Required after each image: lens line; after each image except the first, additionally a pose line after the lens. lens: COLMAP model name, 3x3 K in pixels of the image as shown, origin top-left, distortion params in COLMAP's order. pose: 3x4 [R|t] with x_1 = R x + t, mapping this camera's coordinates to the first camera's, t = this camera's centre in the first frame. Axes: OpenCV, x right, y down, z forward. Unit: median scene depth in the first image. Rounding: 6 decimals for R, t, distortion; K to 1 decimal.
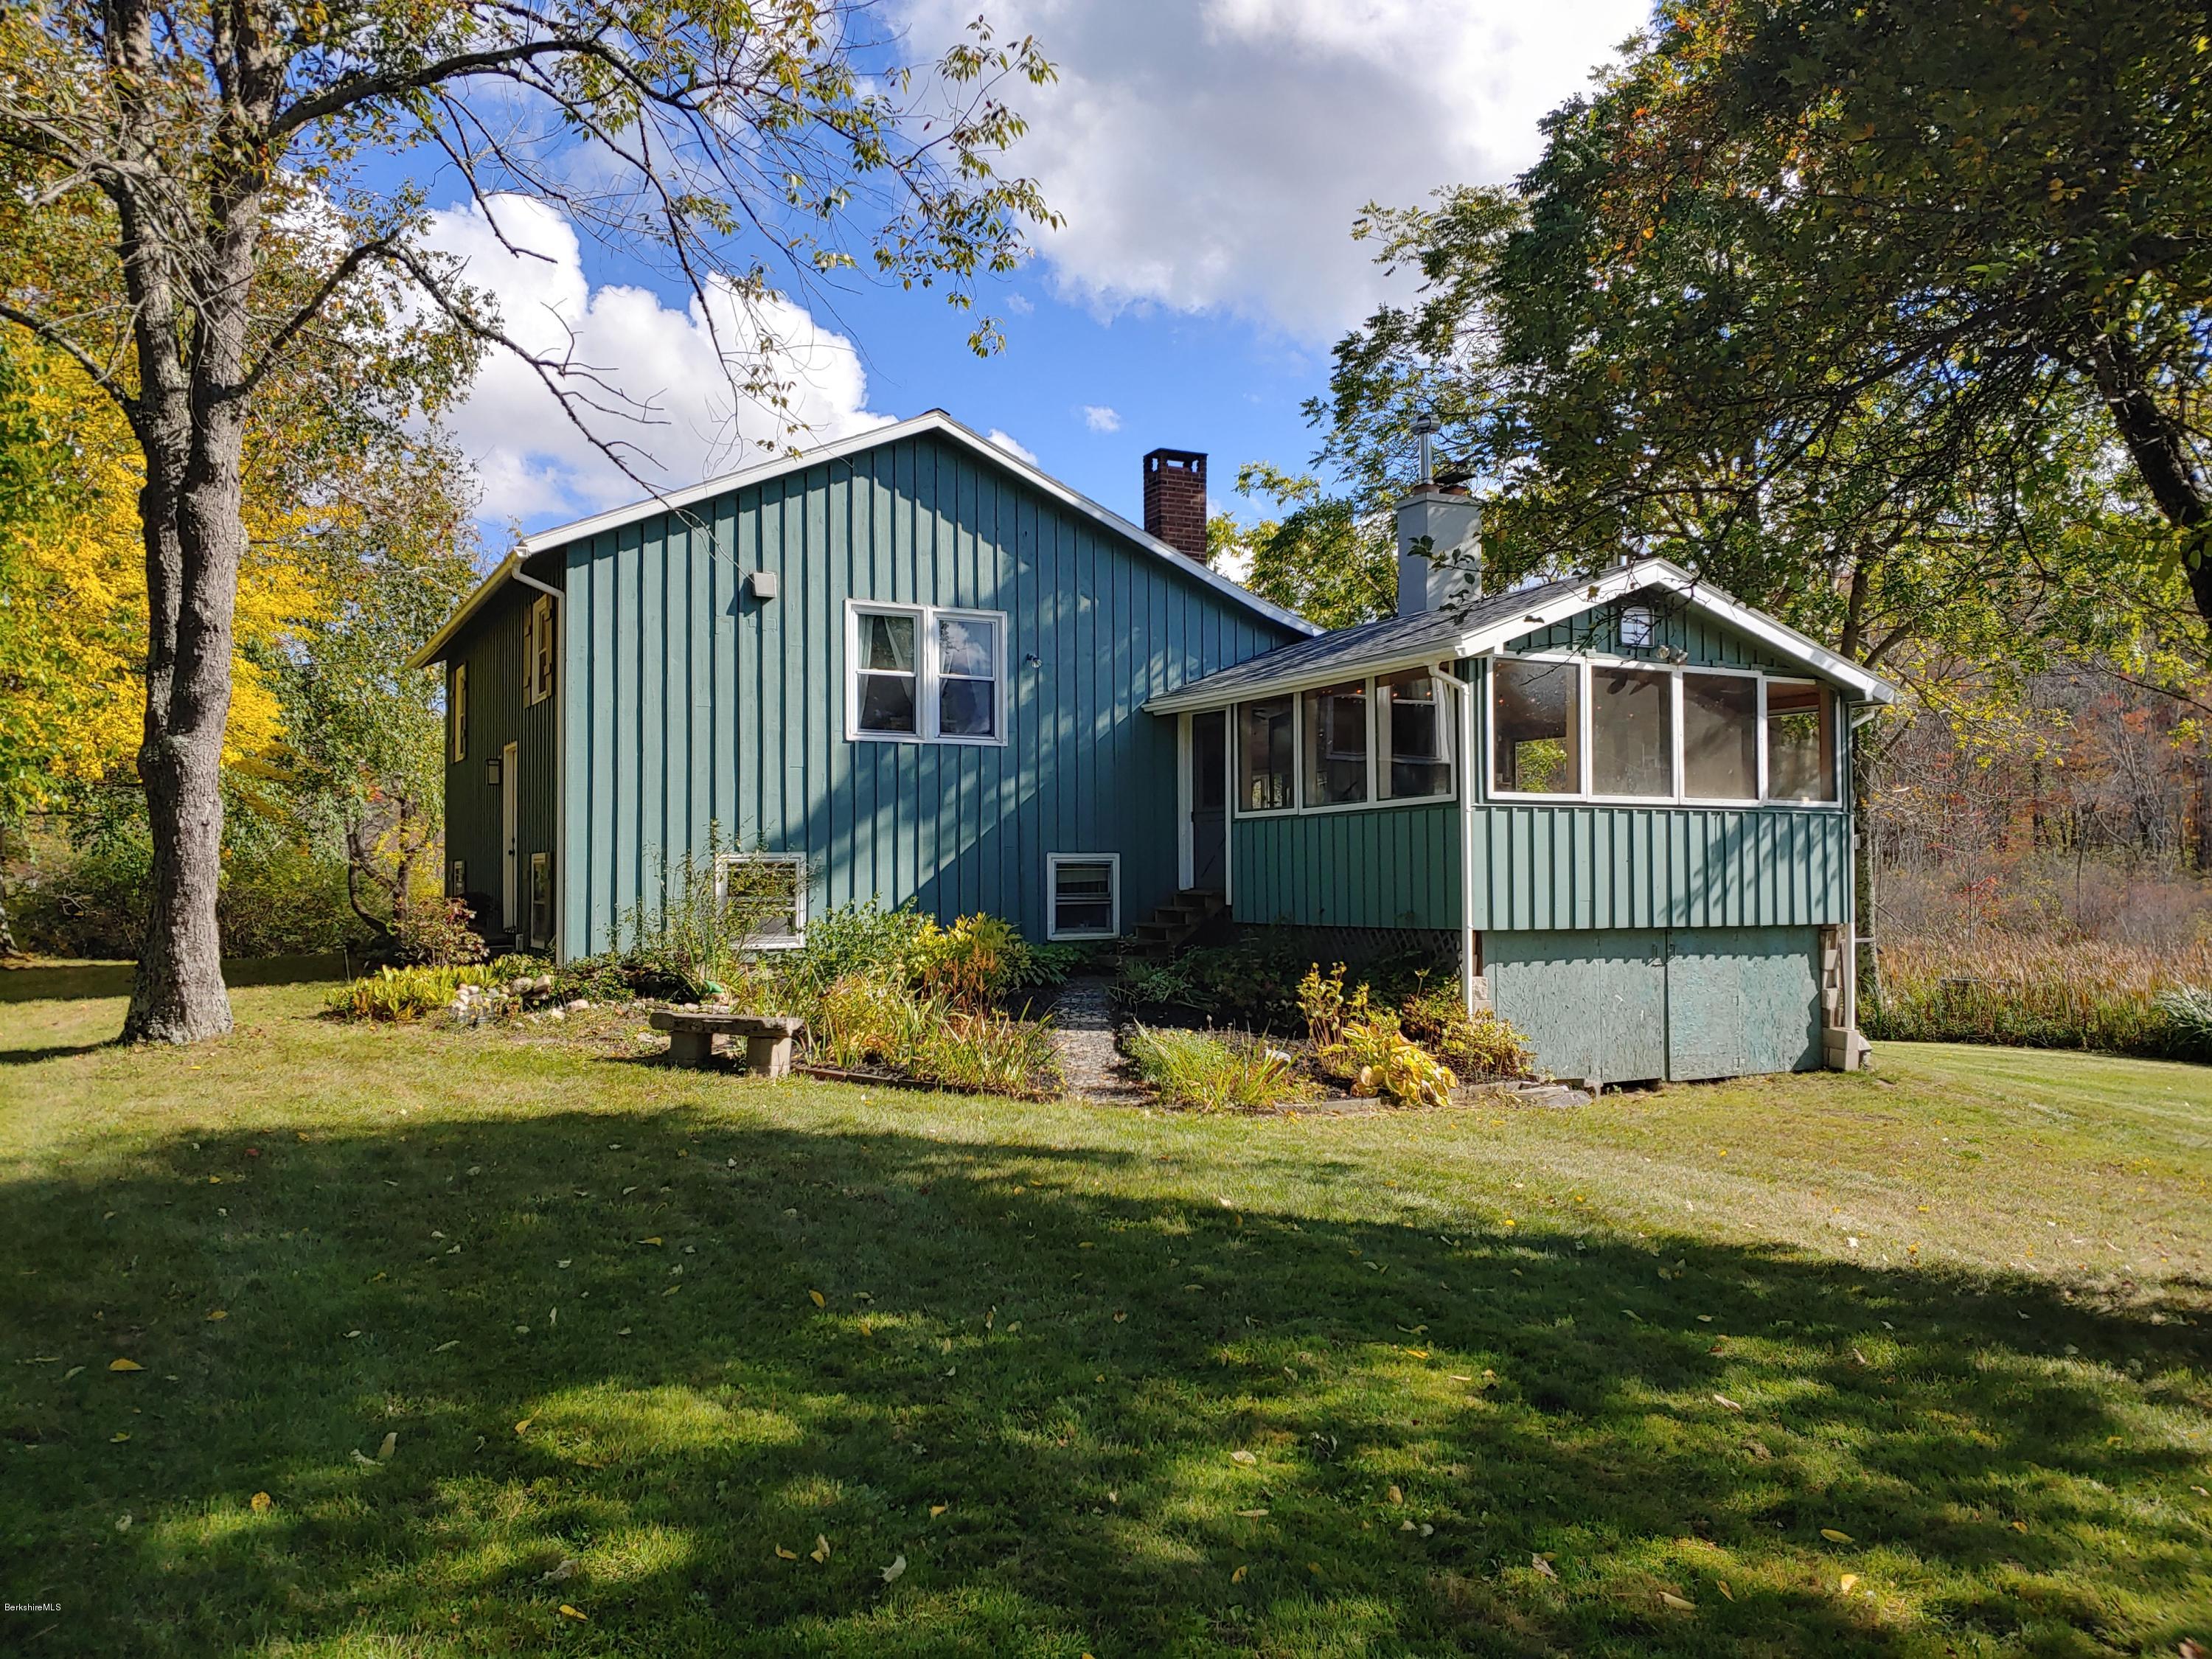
lens RADIAL K [[1724.5, 0, 1109.2], [0, 1724.5, 837.2], [0, 0, 1]] dist [-0.009451, 0.007068]
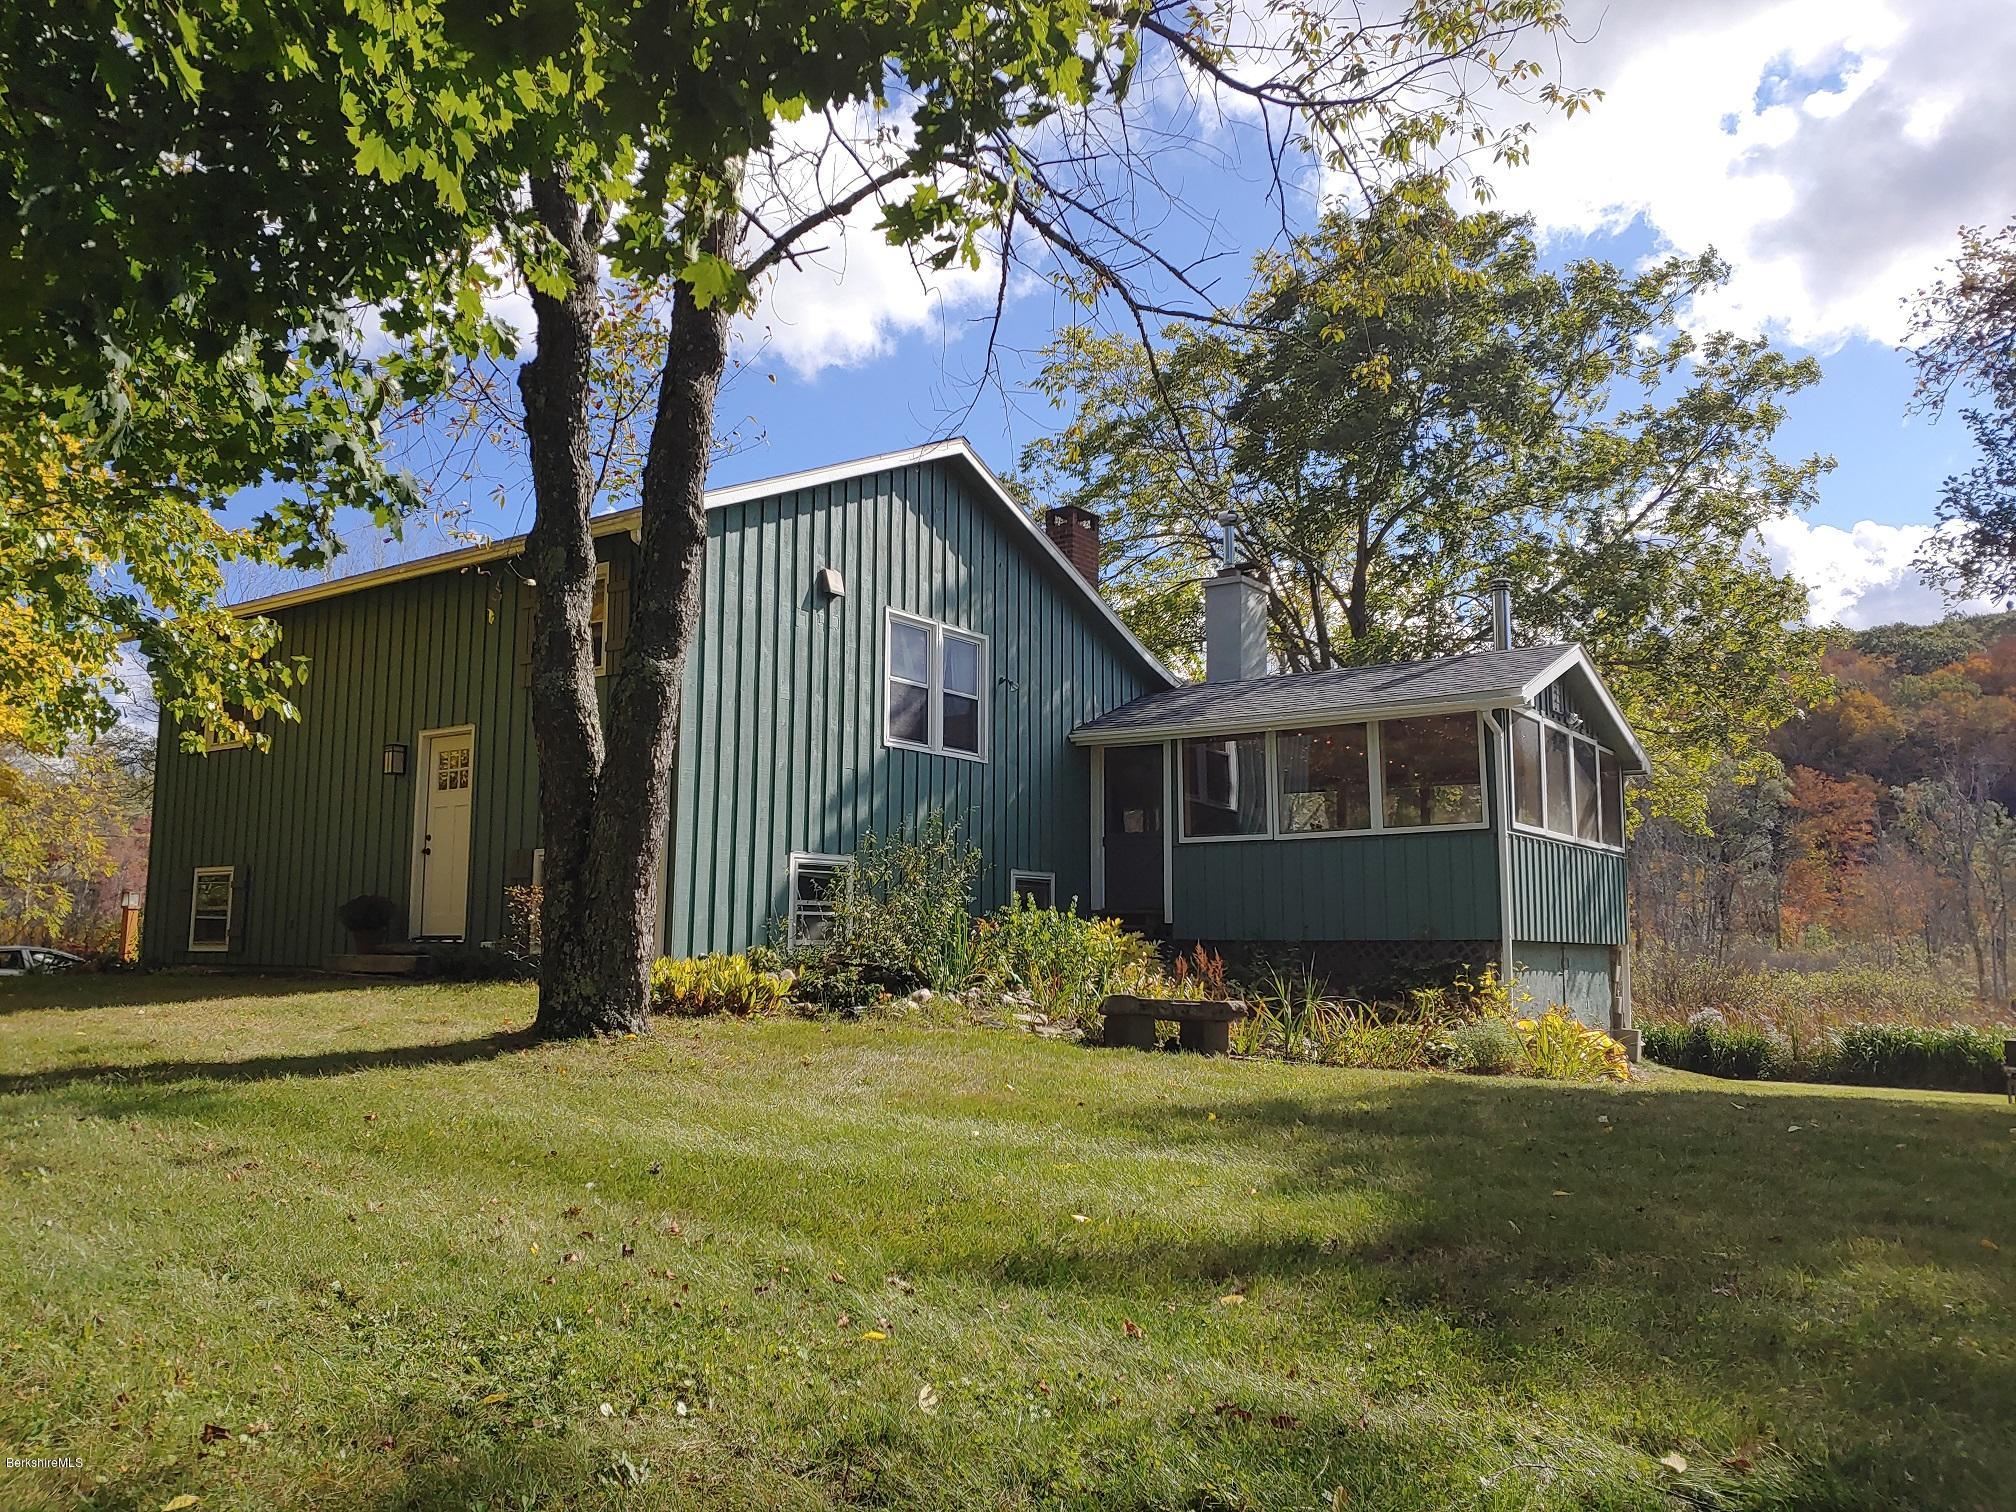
lens RADIAL K [[1571.7, 0, 999.6], [0, 1571.7, 758.9], [0, 0, 1]] dist [-0.009451, 0.007068]
pose [[0.892767, 0.065833, 0.445683, -0.521169], [-0.021394, 0.994345, -0.104023, 0.045675], [-0.450011, 0.083333, 0.889126, 0.177318]]
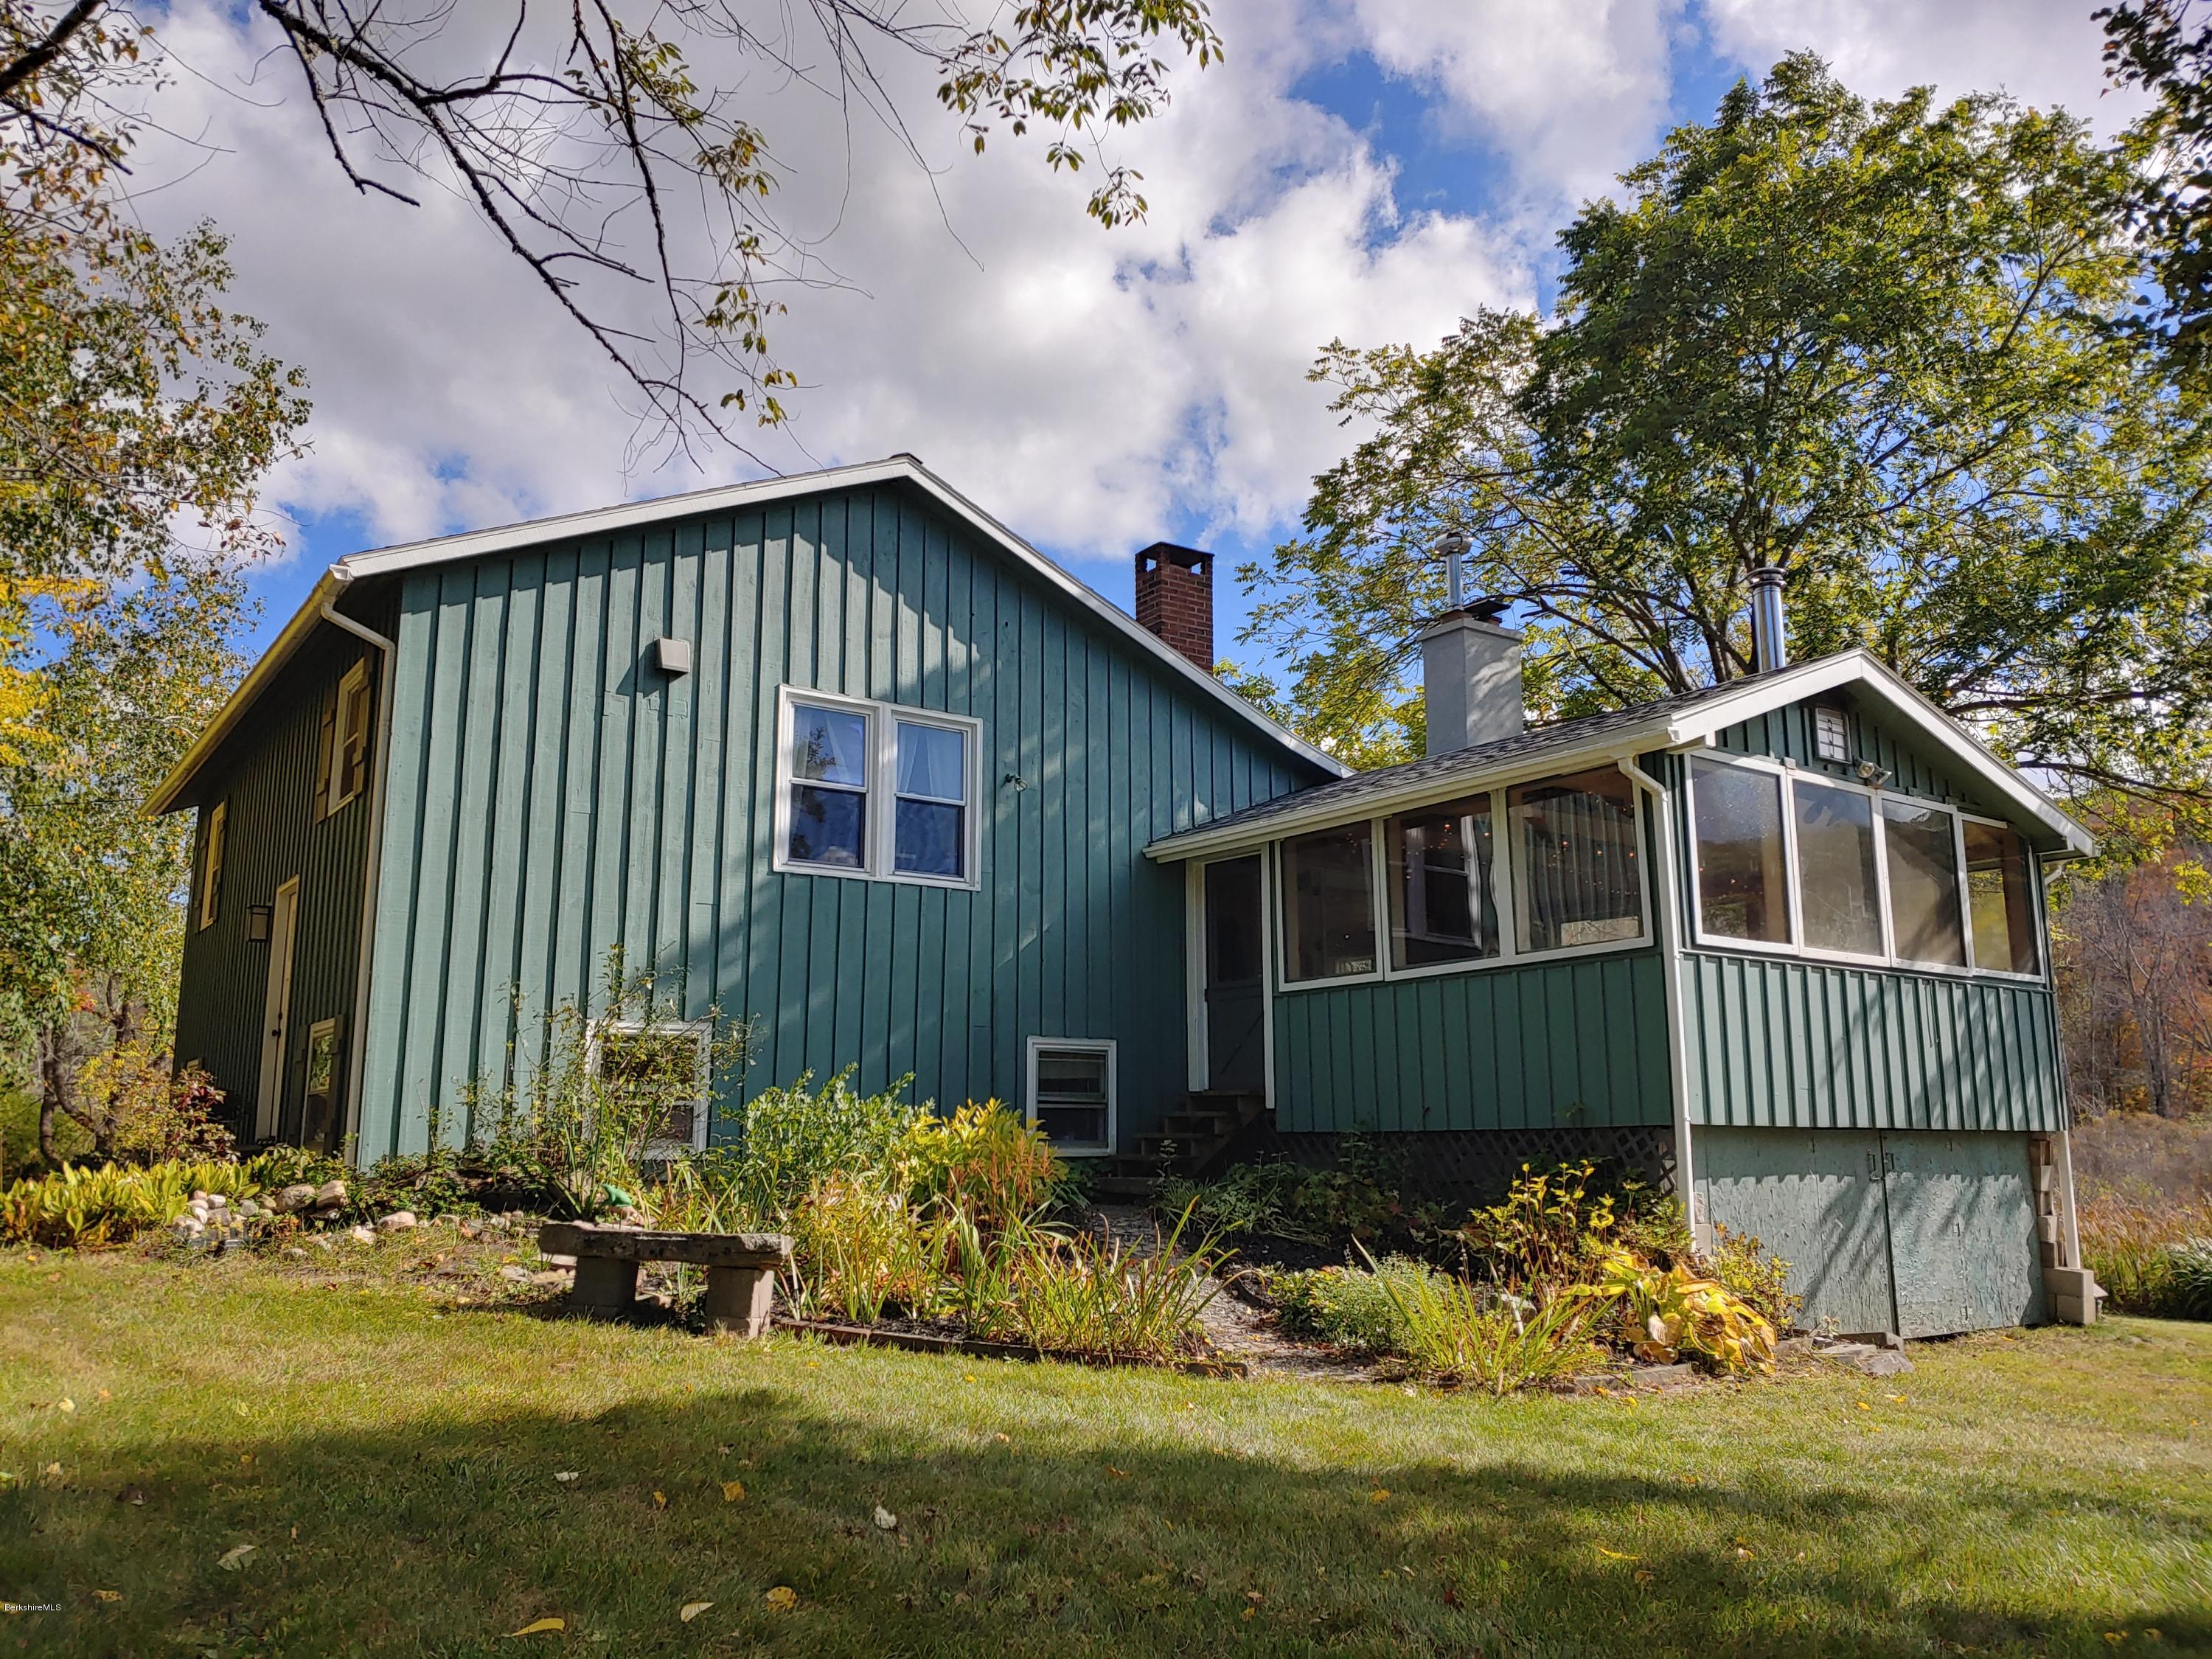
lens RADIAL K [[1724.5, 0, 1108.3], [0, 1724.5, 826.4], [0, 0, 1]] dist [-0.009451, 0.007068]
pose [[0.991713, 0.028136, 0.125354, -0.109501], [-0.007680, 0.986962, -0.160768, 0.043634], [-0.128243, 0.158473, 0.979000, 0.274562]]
